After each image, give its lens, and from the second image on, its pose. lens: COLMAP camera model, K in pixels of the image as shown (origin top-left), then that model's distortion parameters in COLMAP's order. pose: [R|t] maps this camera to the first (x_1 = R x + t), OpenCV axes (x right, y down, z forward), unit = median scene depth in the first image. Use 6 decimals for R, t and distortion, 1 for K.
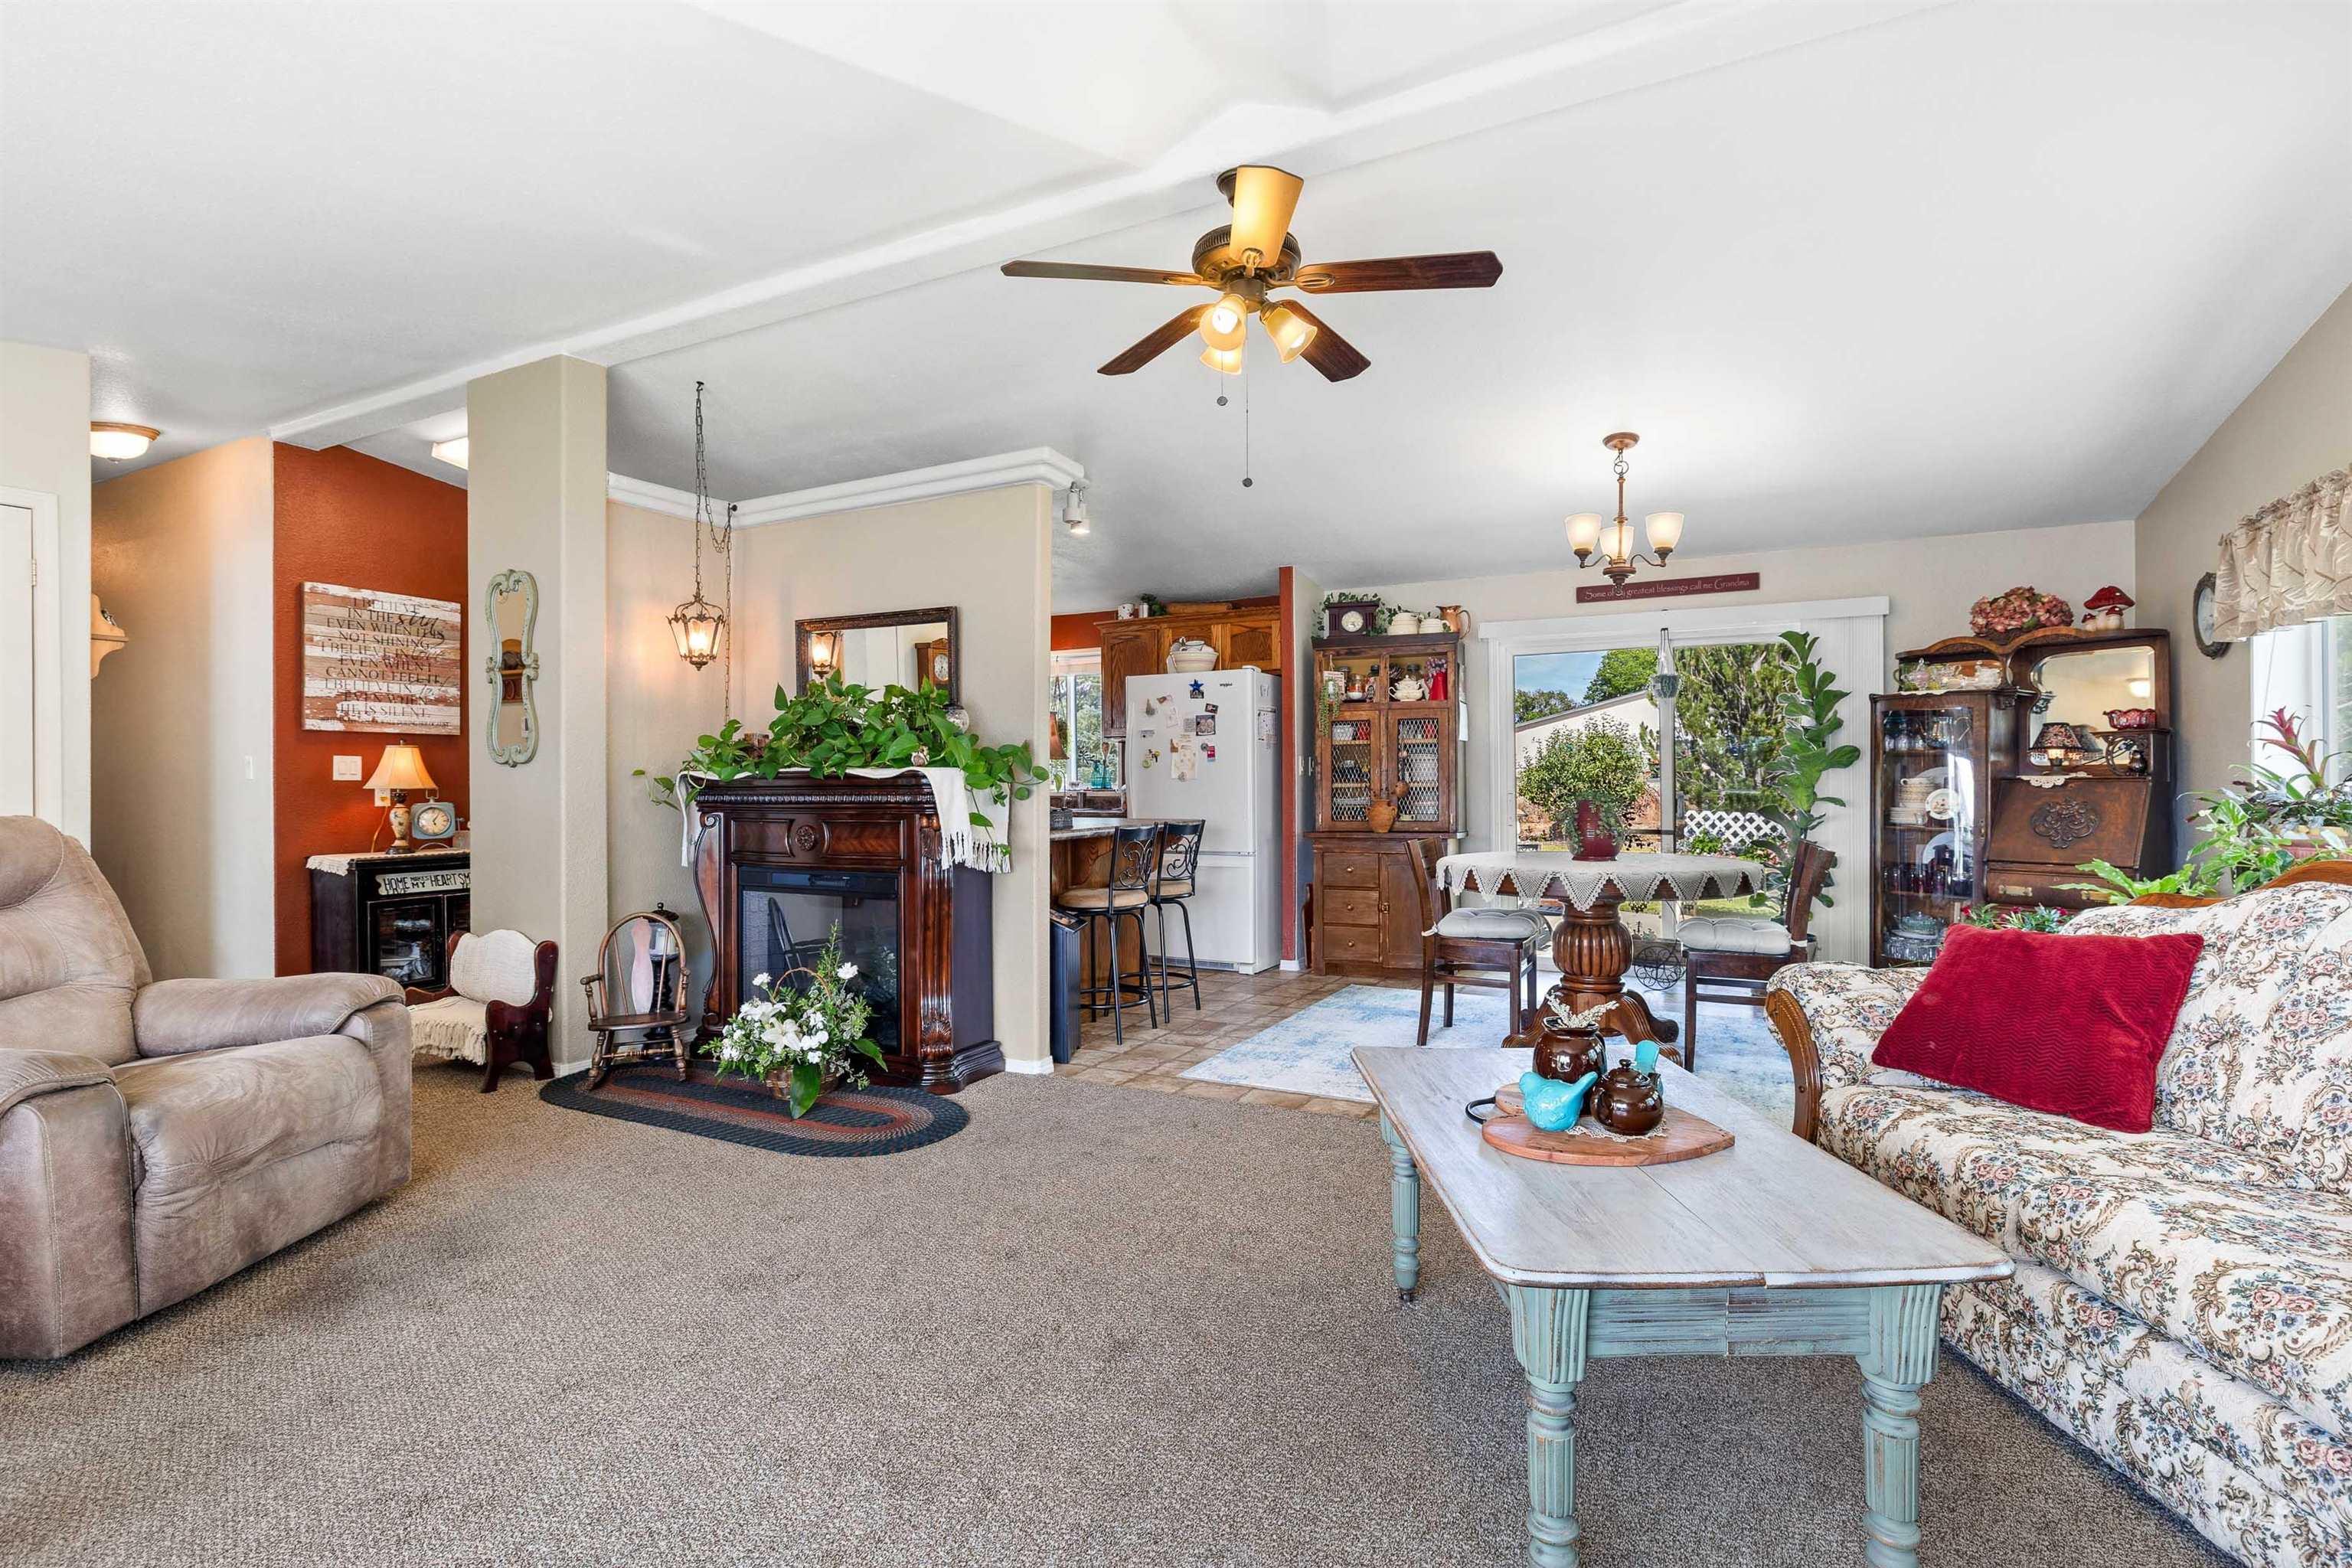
lens RADIAL K [[1102.4, 0, 1186.1], [0, 1102.4, 781.0], [0, 0, 1]] dist [-0.002904, -0.000022]
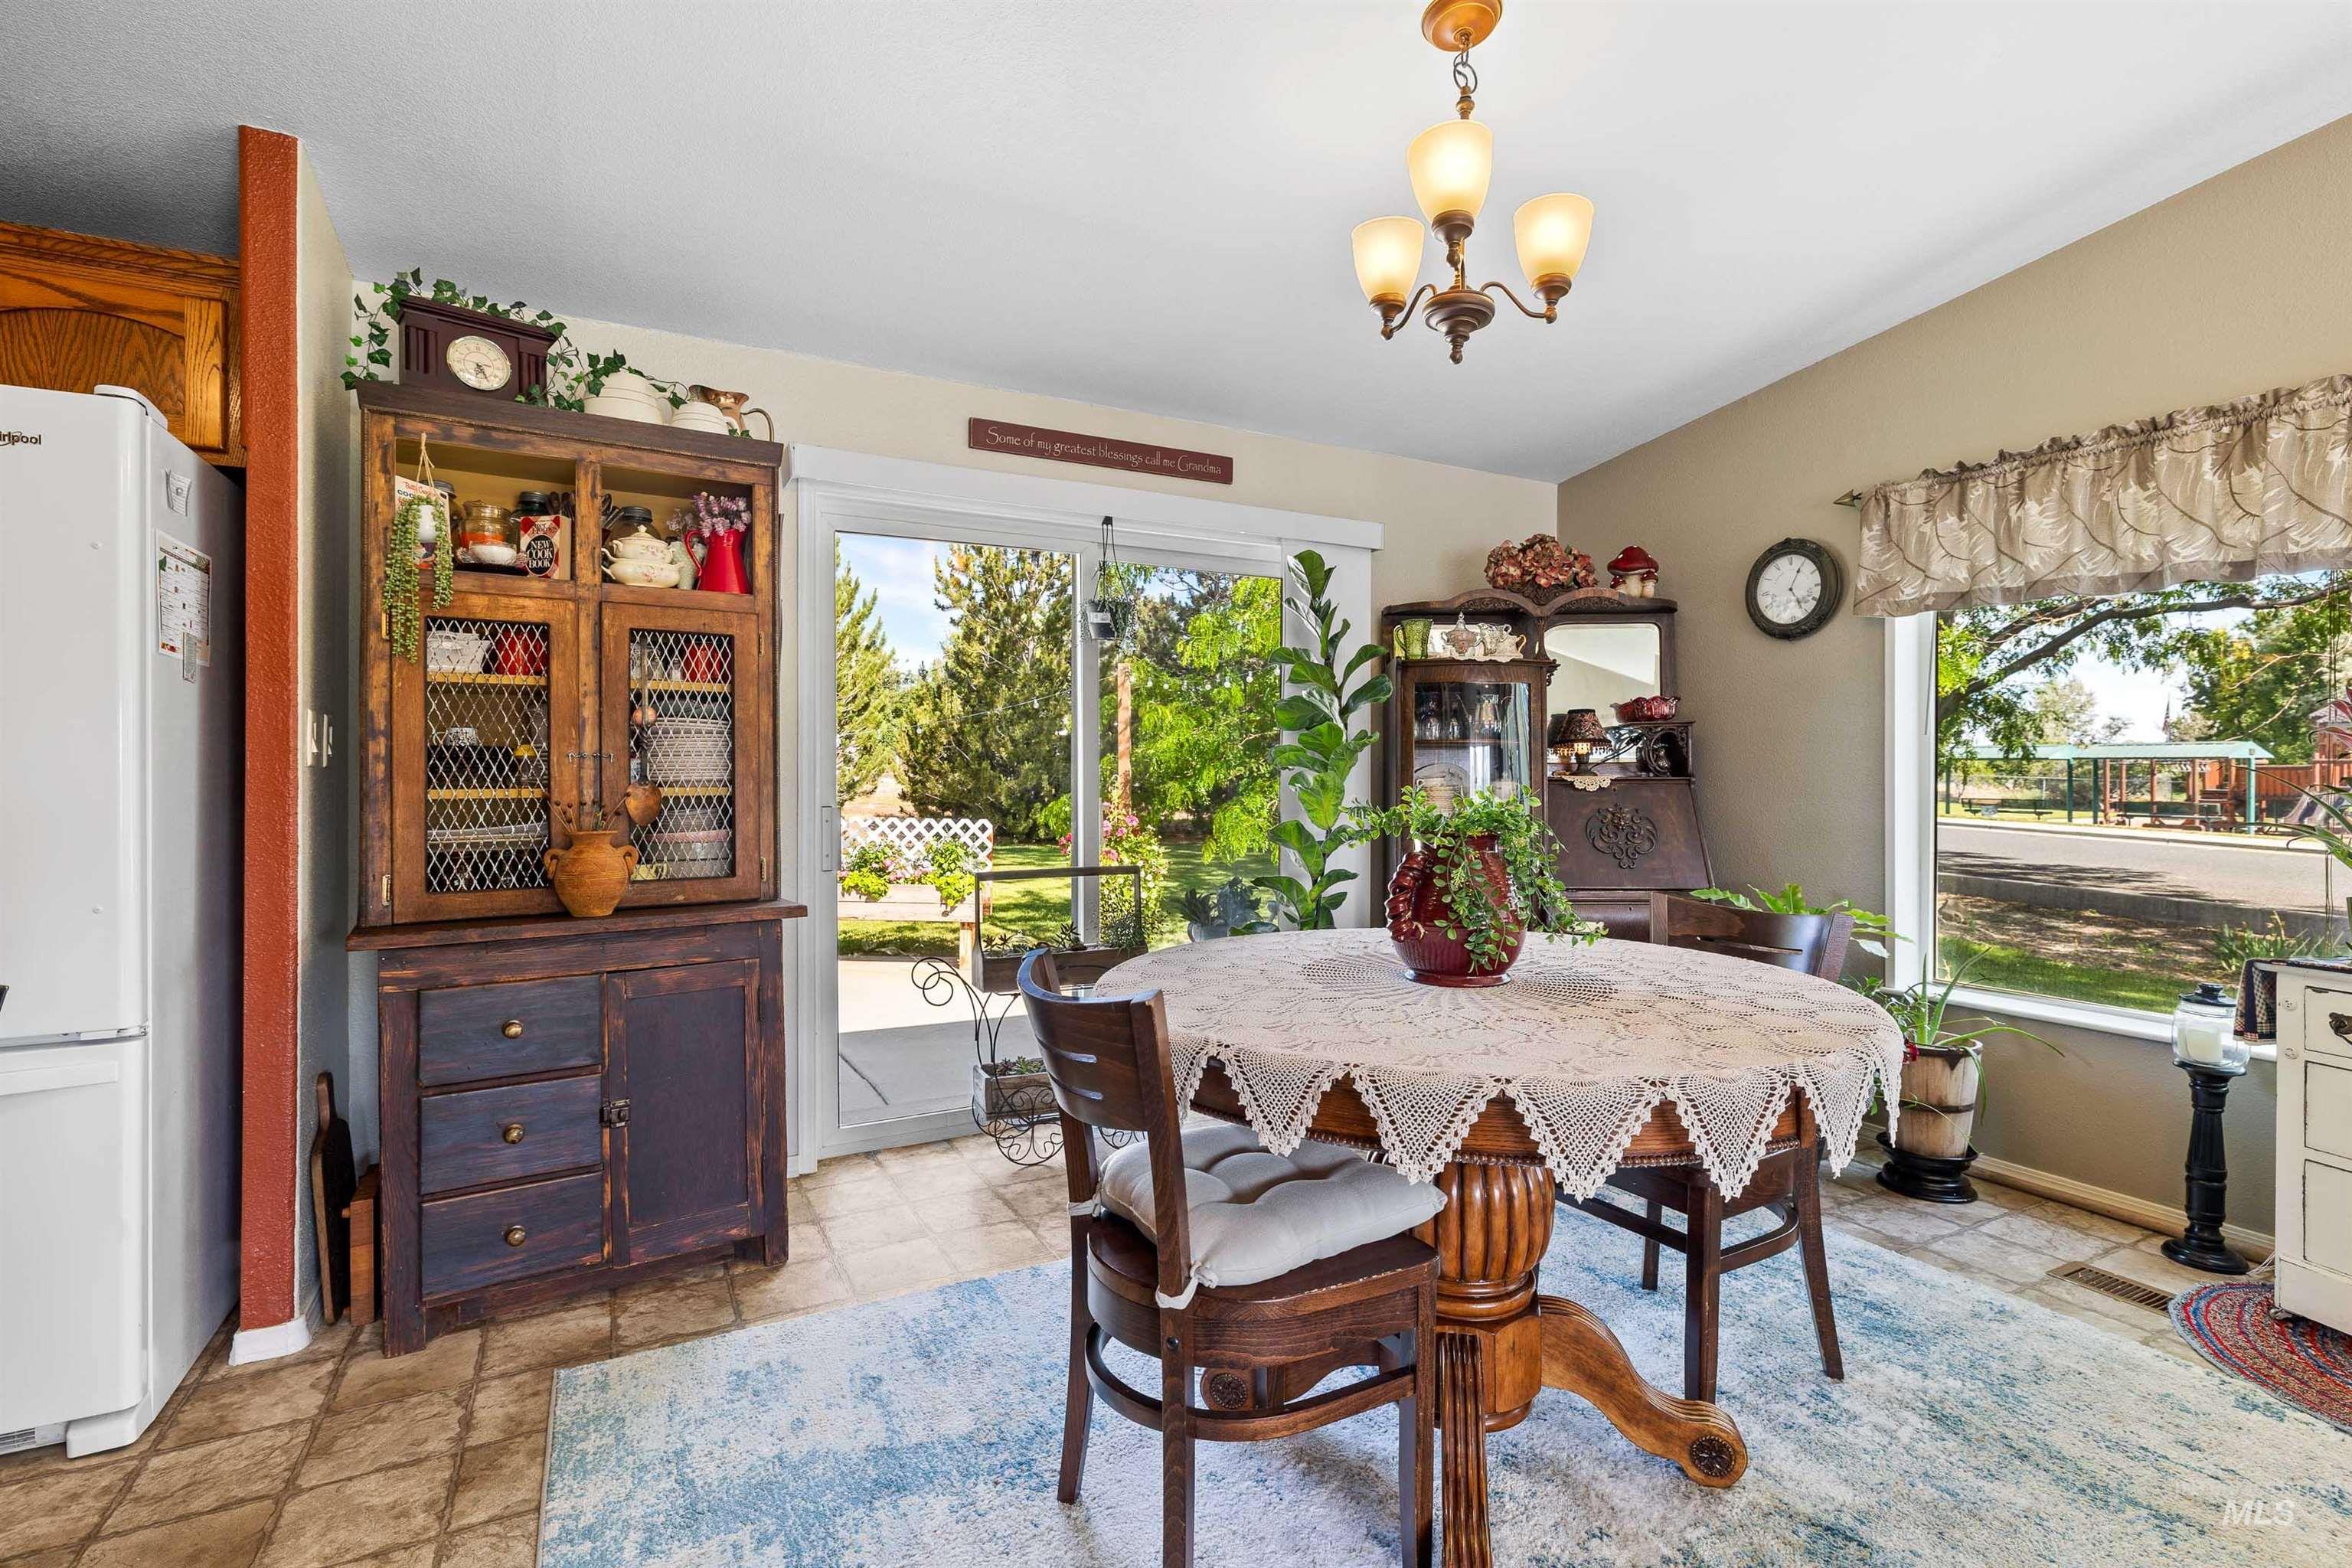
lens RADIAL K [[1073.5, 0, 1175.5], [0, 1073.5, 766.4], [0, 0, 1]] dist [-0.009266, 0.000024]
pose [[0.565579, 0.004610, 0.824681, -0.016974], [-0.004373, 0.999987, -0.002591, -0.005410], [-0.824682, -0.002141, 0.565592, 0.605474]]
